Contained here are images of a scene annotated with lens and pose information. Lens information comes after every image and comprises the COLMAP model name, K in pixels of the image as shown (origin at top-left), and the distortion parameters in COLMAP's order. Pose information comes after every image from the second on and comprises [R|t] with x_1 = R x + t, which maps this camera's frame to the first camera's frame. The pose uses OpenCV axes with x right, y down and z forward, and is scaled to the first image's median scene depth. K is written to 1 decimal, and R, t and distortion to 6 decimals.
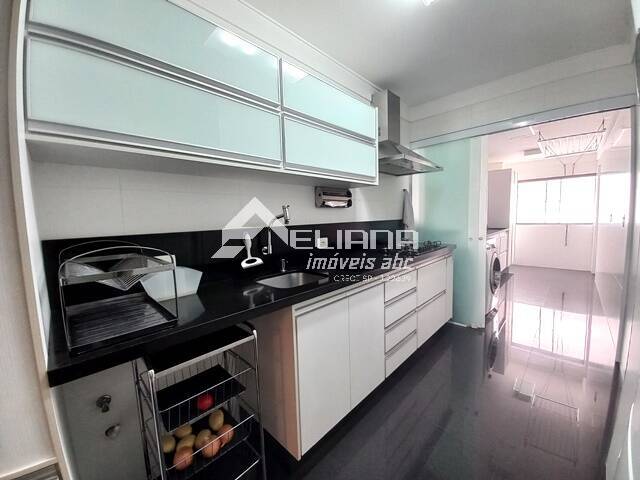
lens RADIAL K [[256.3, 0, 320.1], [0, 256.3, 236.2], [0, 0, 1]] dist [-0.002994, -0.001139]
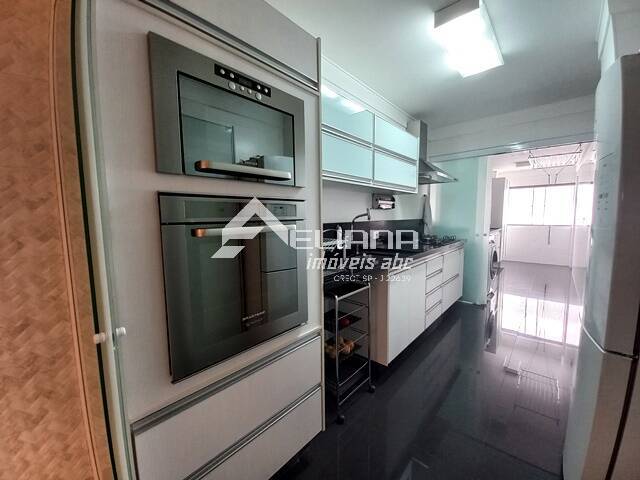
lens RADIAL K [[256.3, 0, 319.3], [0, 256.3, 238.5], [0, 0, 1]] dist [-0.002994, -0.001139]
pose [[0.999337, 0.010601, 0.034831, -0.226975], [-0.010888, 0.999908, 0.008055, 0.024276], [-0.034743, -0.008429, 0.999361, -0.234729]]
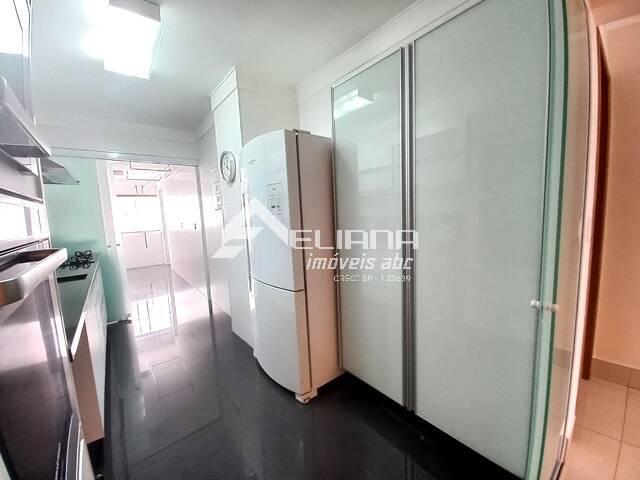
lens RADIAL K [[256.3, 0, 321.3], [0, 256.3, 241.7], [0, 0, 1]] dist [-0.002994, -0.001139]
pose [[0.104847, -0.101995, 0.989244, -0.419980], [0.130507, 0.987535, 0.087987, 0.012904], [-0.985888, 0.119878, 0.116851, -0.082812]]
